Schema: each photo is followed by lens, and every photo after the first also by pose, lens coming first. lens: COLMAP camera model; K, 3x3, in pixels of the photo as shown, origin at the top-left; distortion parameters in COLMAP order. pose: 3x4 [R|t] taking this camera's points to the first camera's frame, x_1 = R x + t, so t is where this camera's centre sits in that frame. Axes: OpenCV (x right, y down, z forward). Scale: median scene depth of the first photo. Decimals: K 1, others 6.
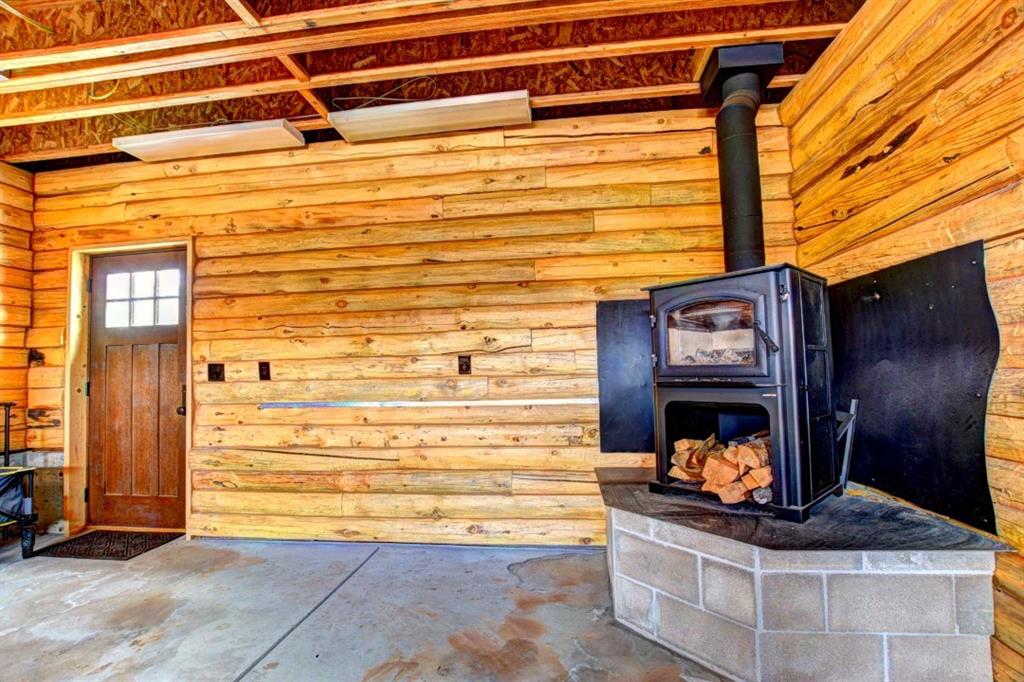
lens RADIAL K [[451.9, 0, 510.1], [0, 451.9, 342.7], [0, 0, 1]] dist [-0.031760, 0.005356]
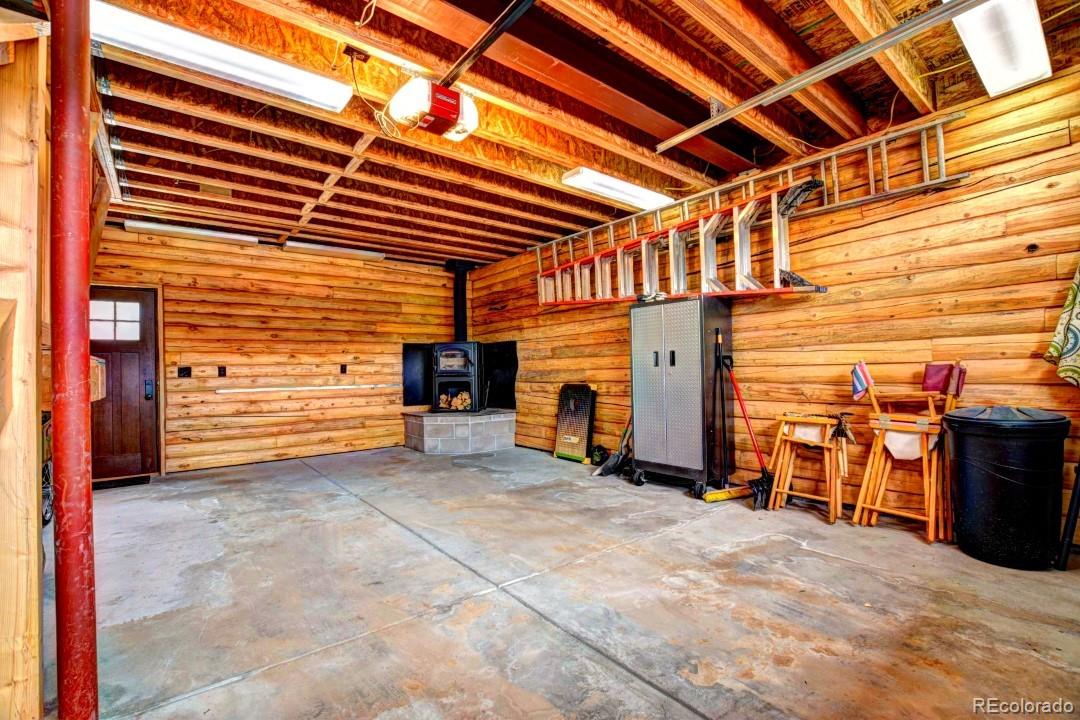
lens RADIAL K [[476.6, 0, 538.0], [0, 476.6, 361.8], [0, 0, 1]] dist [-0.031760, 0.005356]
pose [[0.700093, 0.023925, 0.713651, -1.055977], [-0.037311, 0.999299, 0.003100, -0.026705], [-0.713077, -0.028797, 0.700494, -1.219711]]
